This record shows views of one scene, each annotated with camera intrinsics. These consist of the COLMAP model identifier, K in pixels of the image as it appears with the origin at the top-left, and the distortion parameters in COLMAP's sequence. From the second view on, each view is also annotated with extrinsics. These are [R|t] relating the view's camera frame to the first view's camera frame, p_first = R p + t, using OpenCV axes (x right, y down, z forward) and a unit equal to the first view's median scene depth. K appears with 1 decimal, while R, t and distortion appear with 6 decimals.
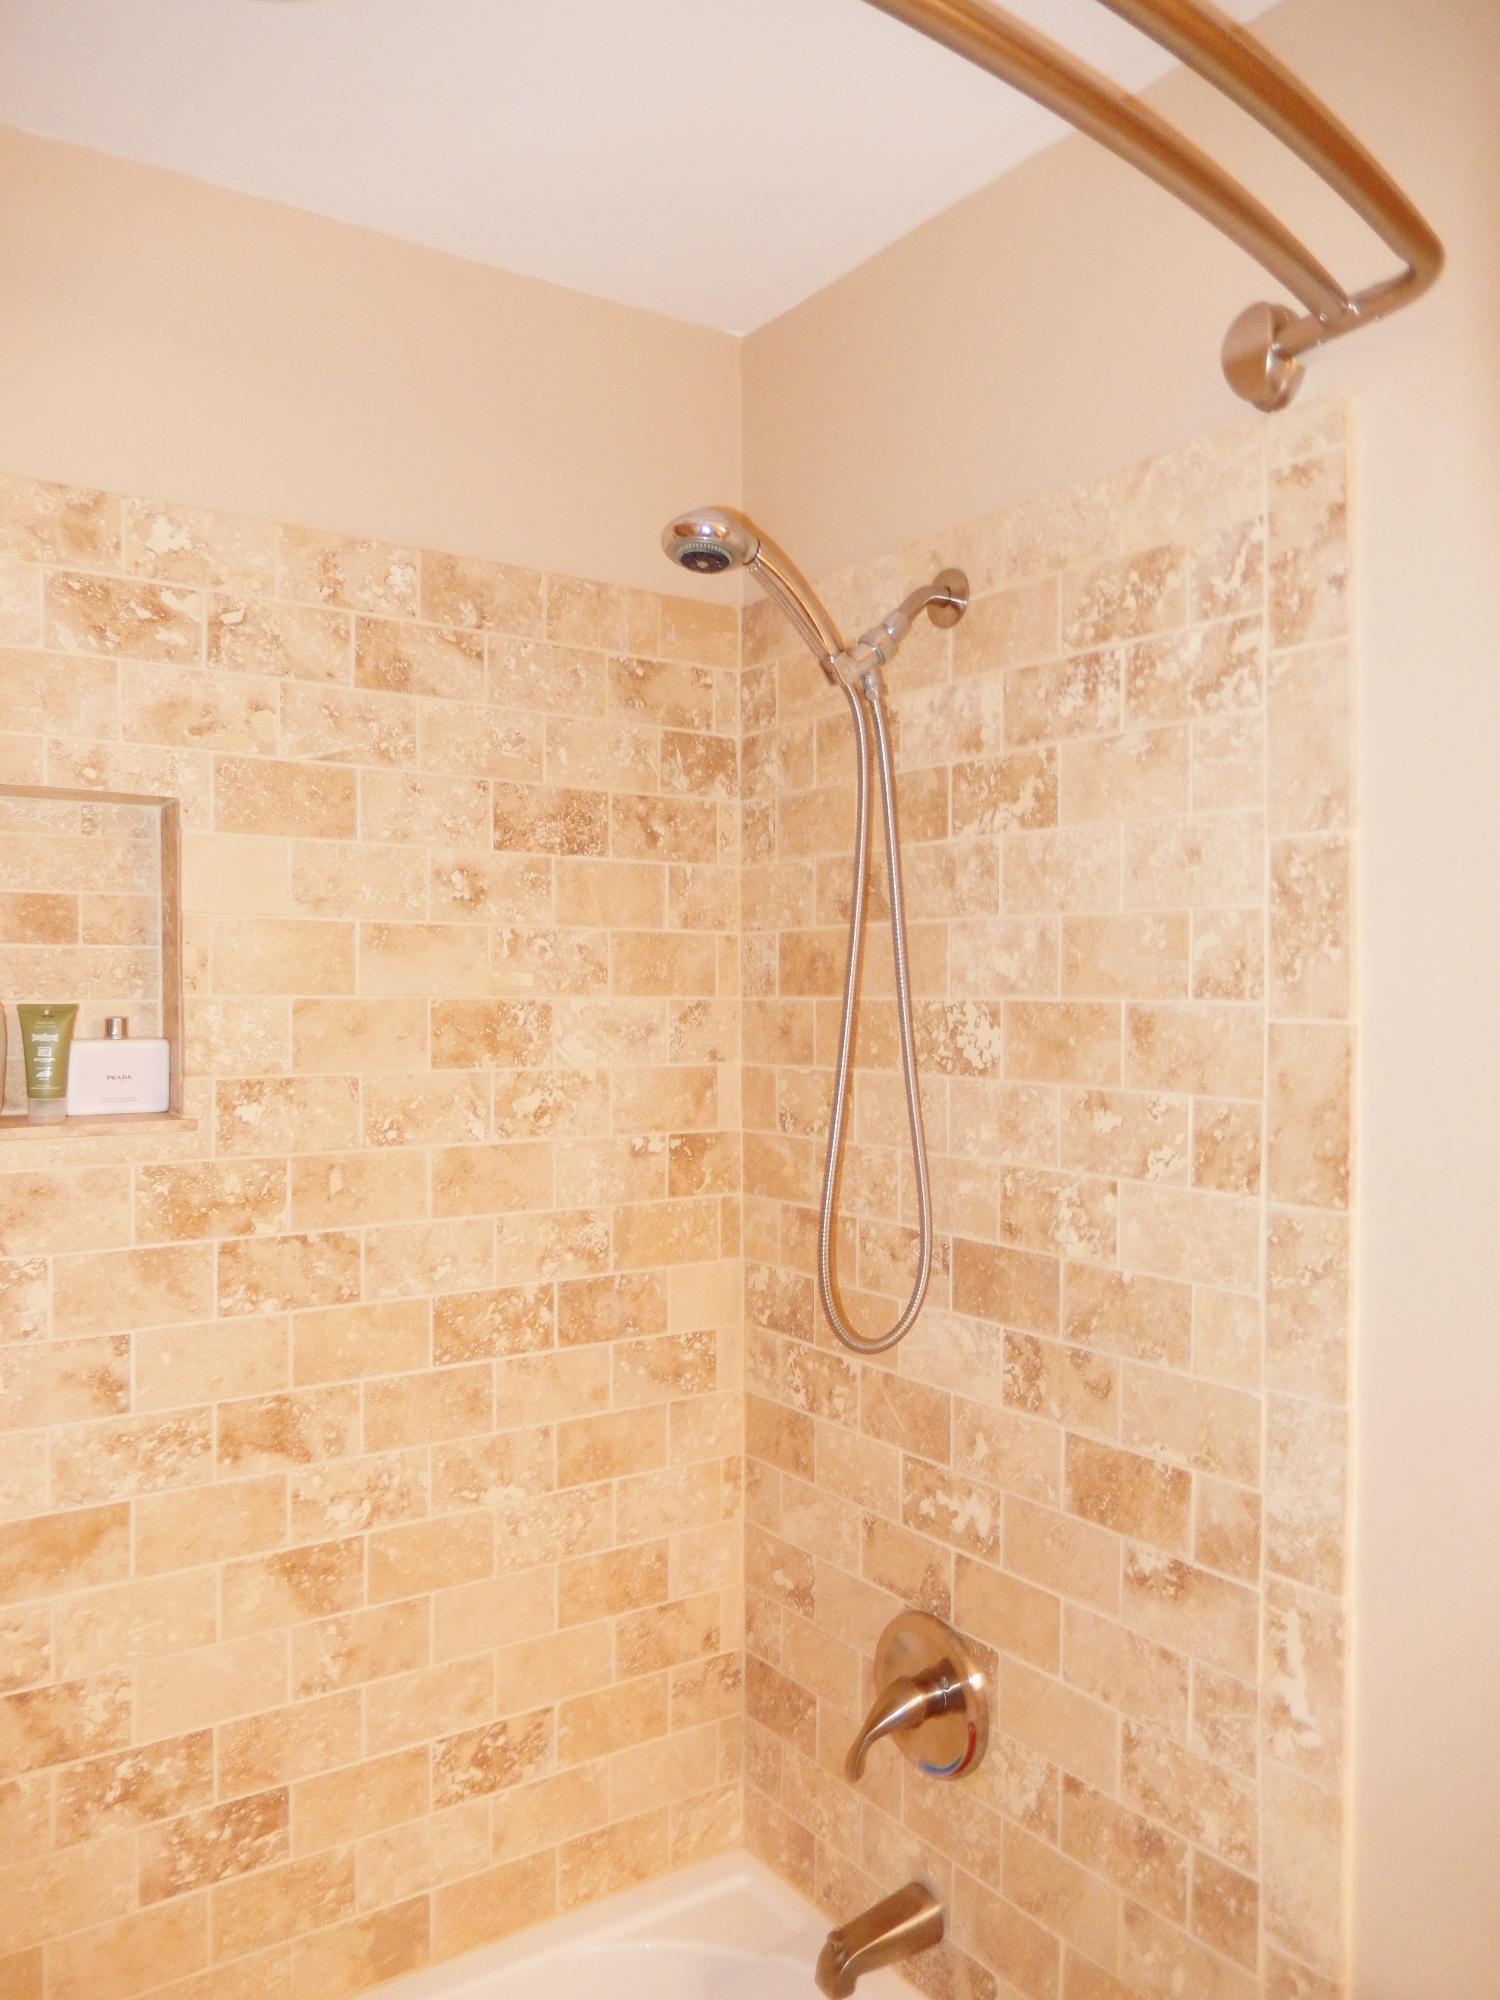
lens RADIAL K [[1469.5, 0, 750.0], [0, 1469.5, 1000.0], [0, 0, 1]] dist [-0.004108, -0.007726]
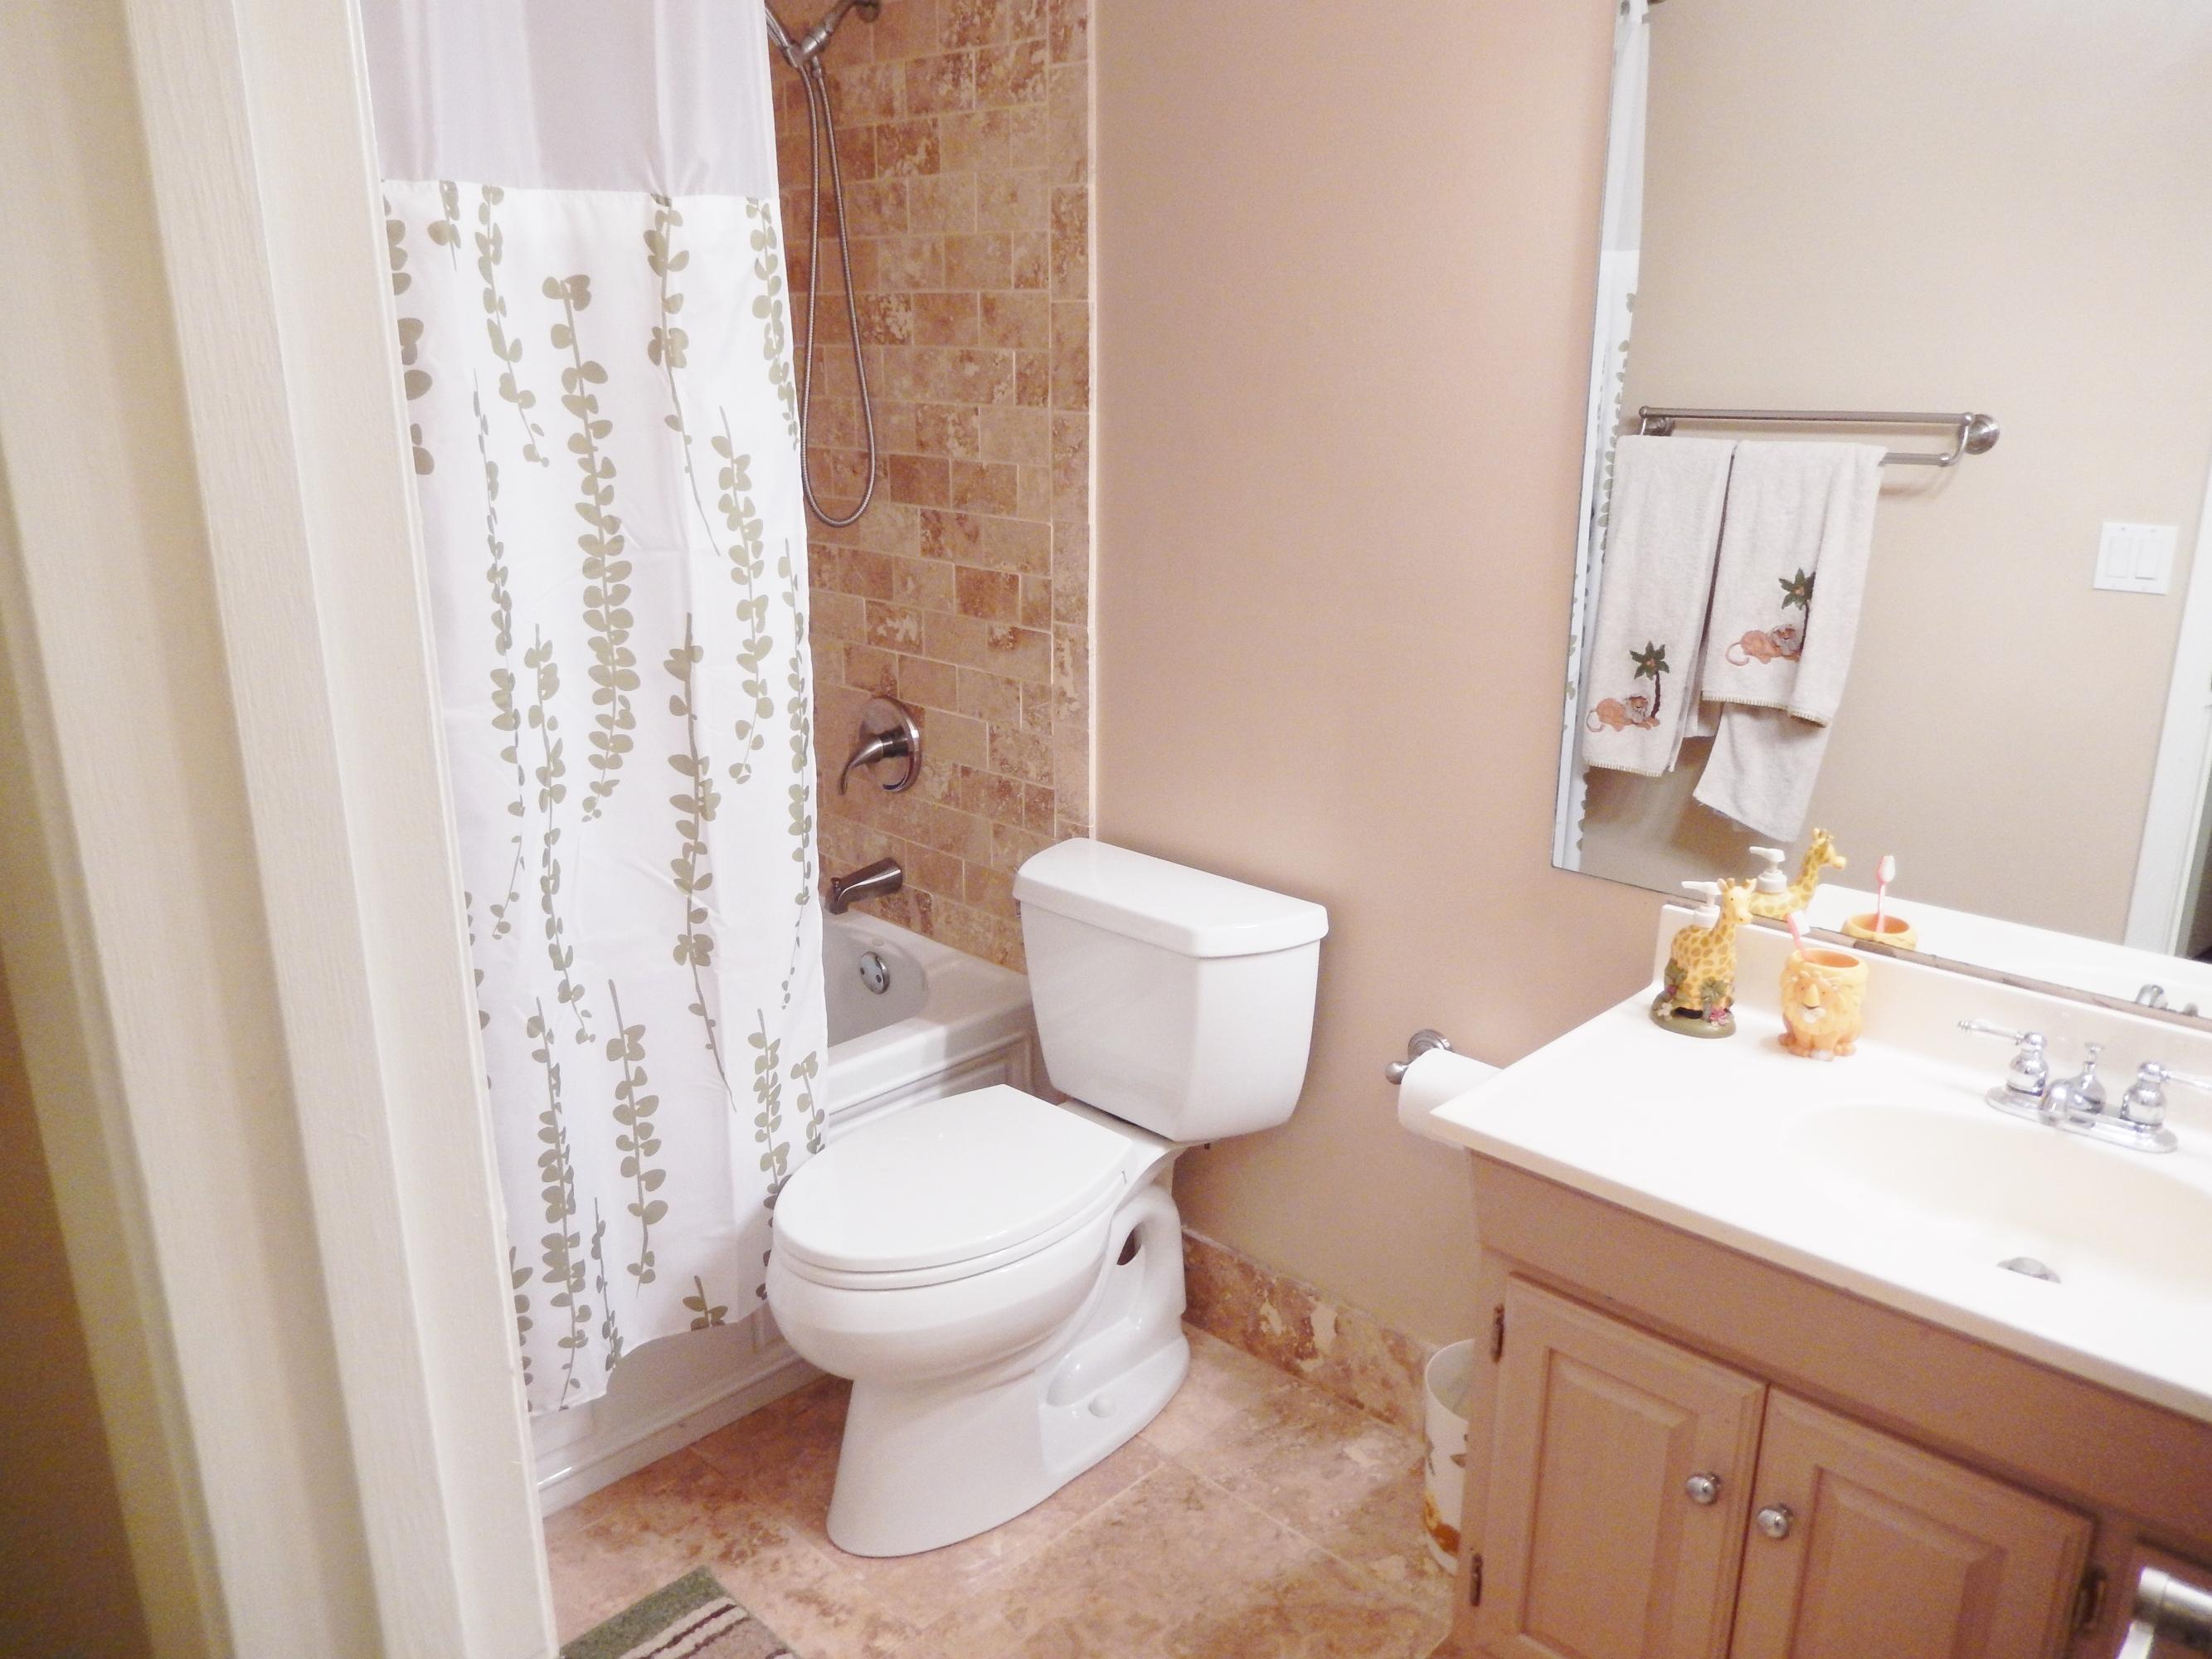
lens RADIAL K [[1592.1, 0, 1106.0], [0, 1592.1, 829.5], [0, 0, 1]] dist [-0.009153, -0.025995]
pose [[0.981364, -0.058686, 0.182977, 0.036673], [0.001785, 0.954965, 0.296713, 0.047420], [-0.192149, -0.290857, 0.937273, -0.835370]]
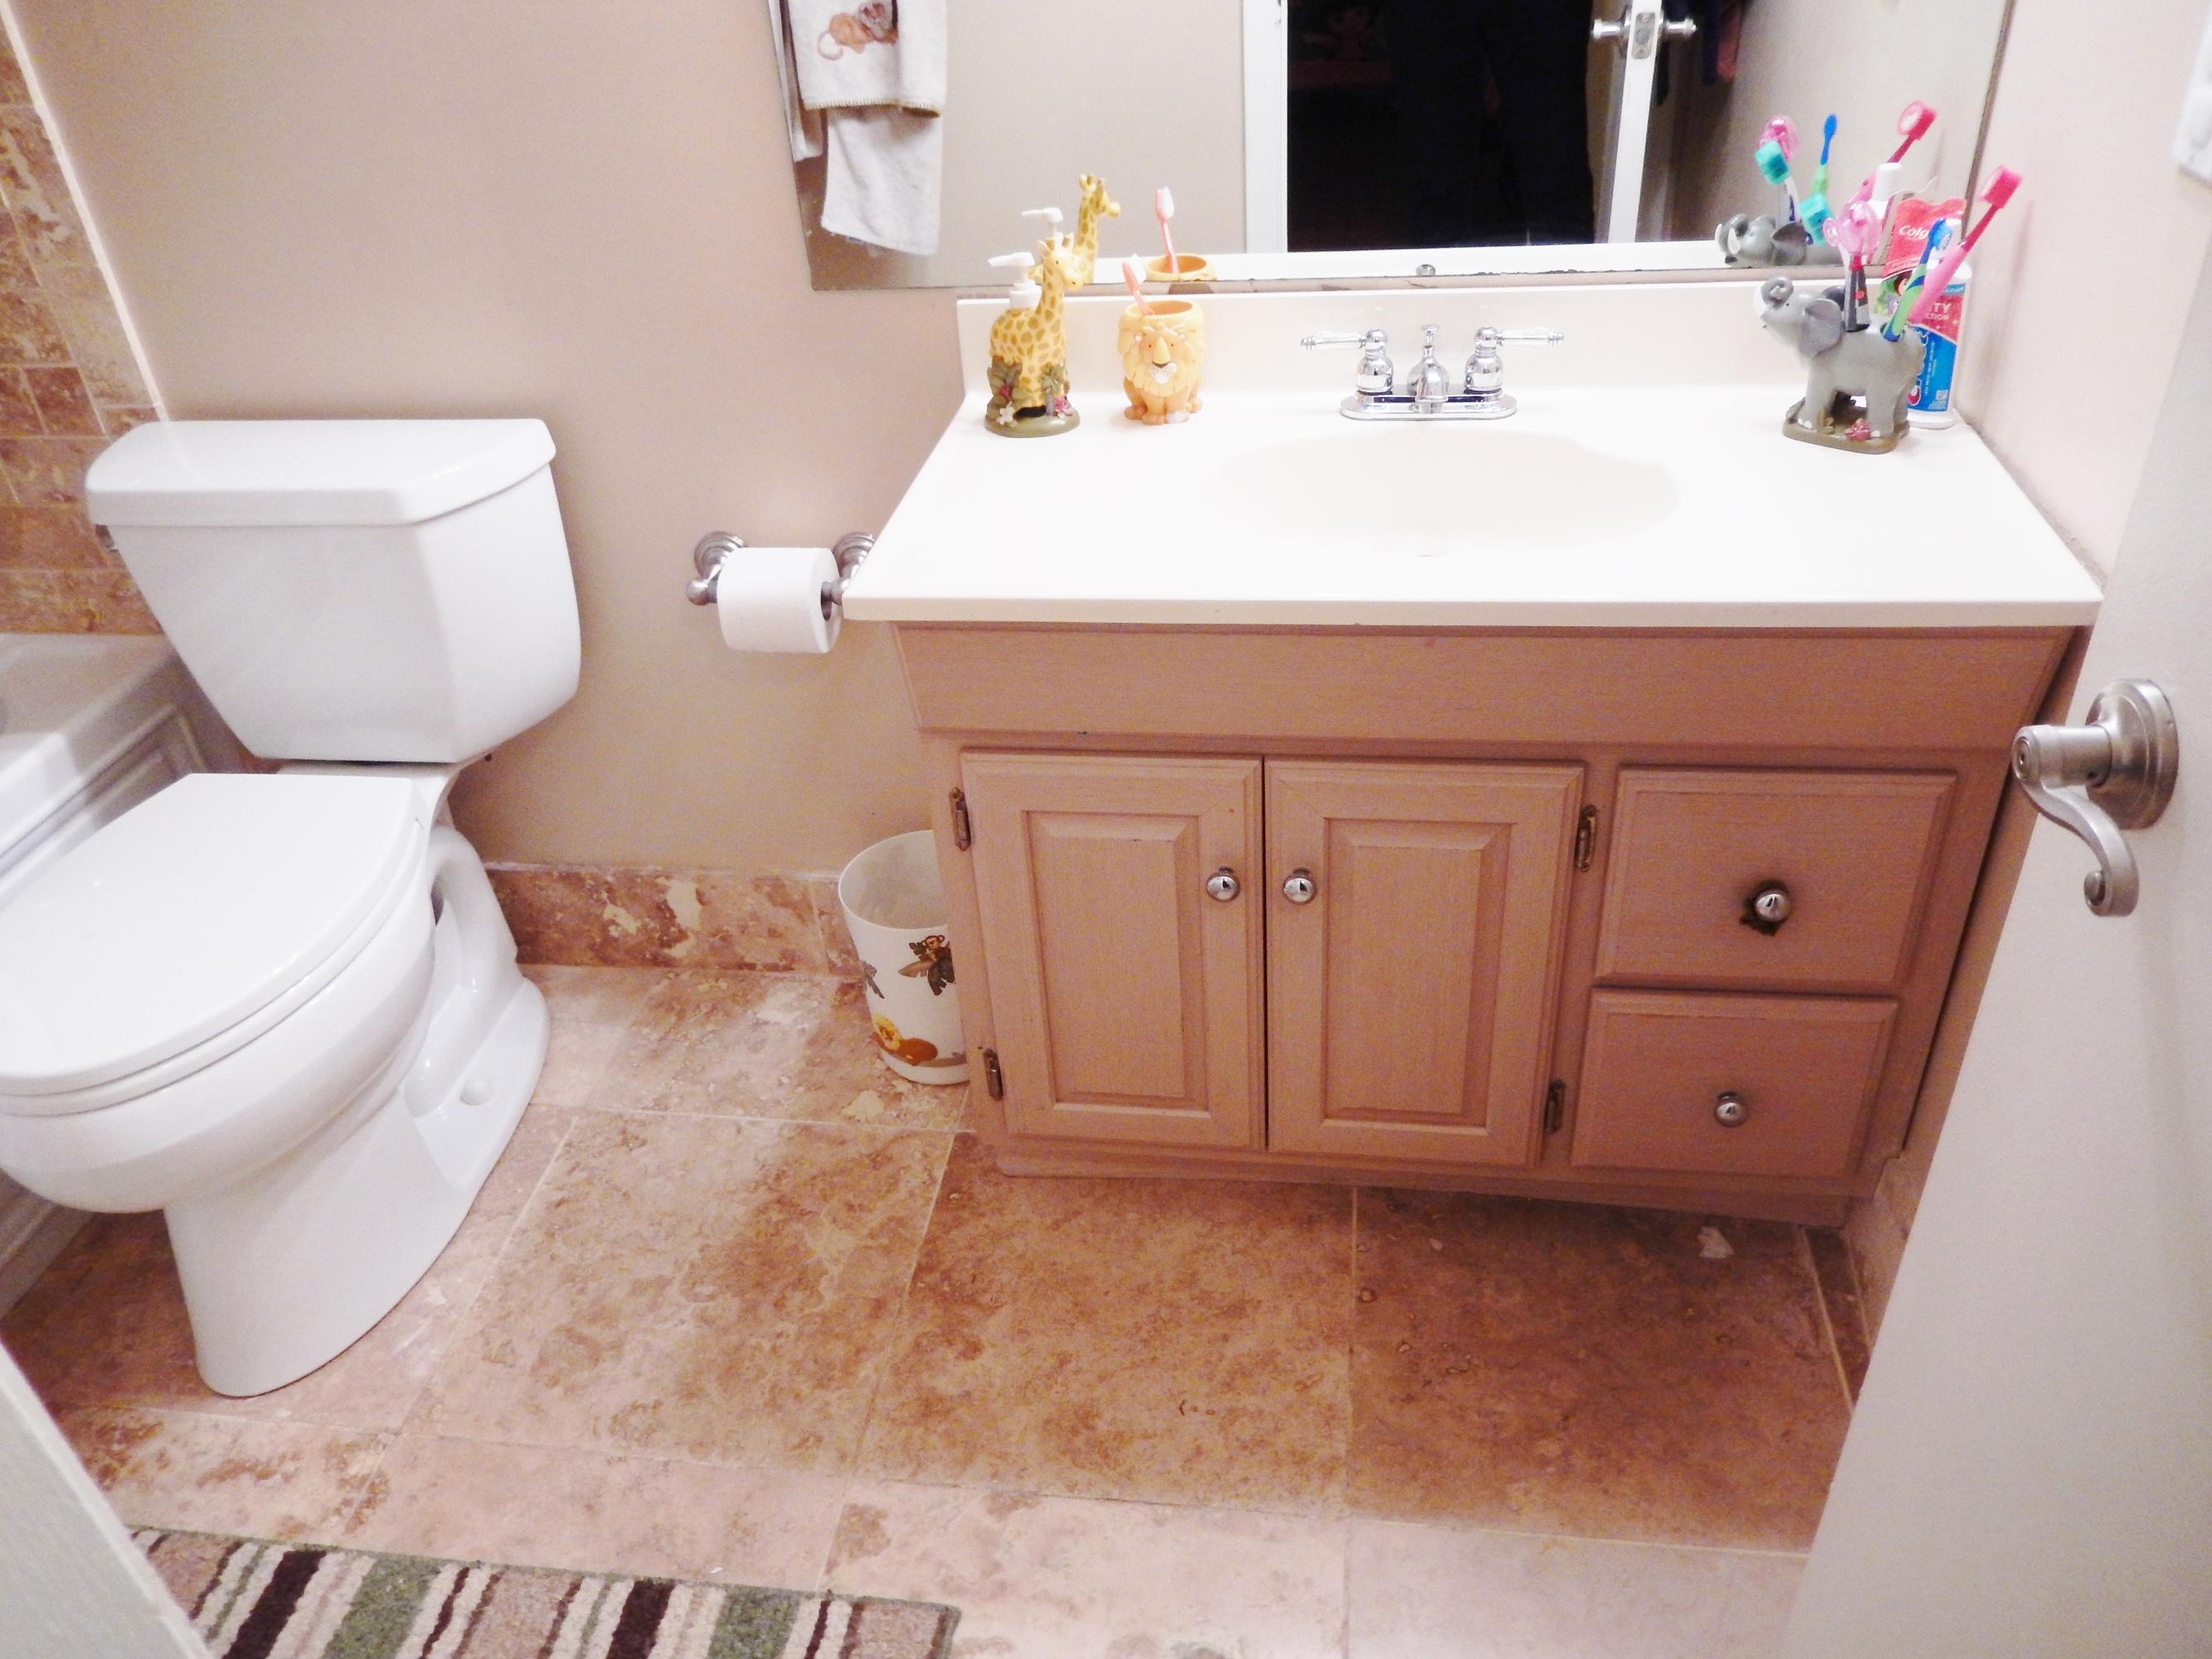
lens RADIAL K [[1640.3, 0, 1106.0], [0, 1640.3, 829.5], [0, 0, 1]] dist [-0.007239, 0.005949]
pose [[0.687904, -0.444665, 0.573639, -0.036861], [0.056203, 0.820613, 0.568713, 0.149459], [-0.723623, -0.358980, 0.589494, -0.608771]]
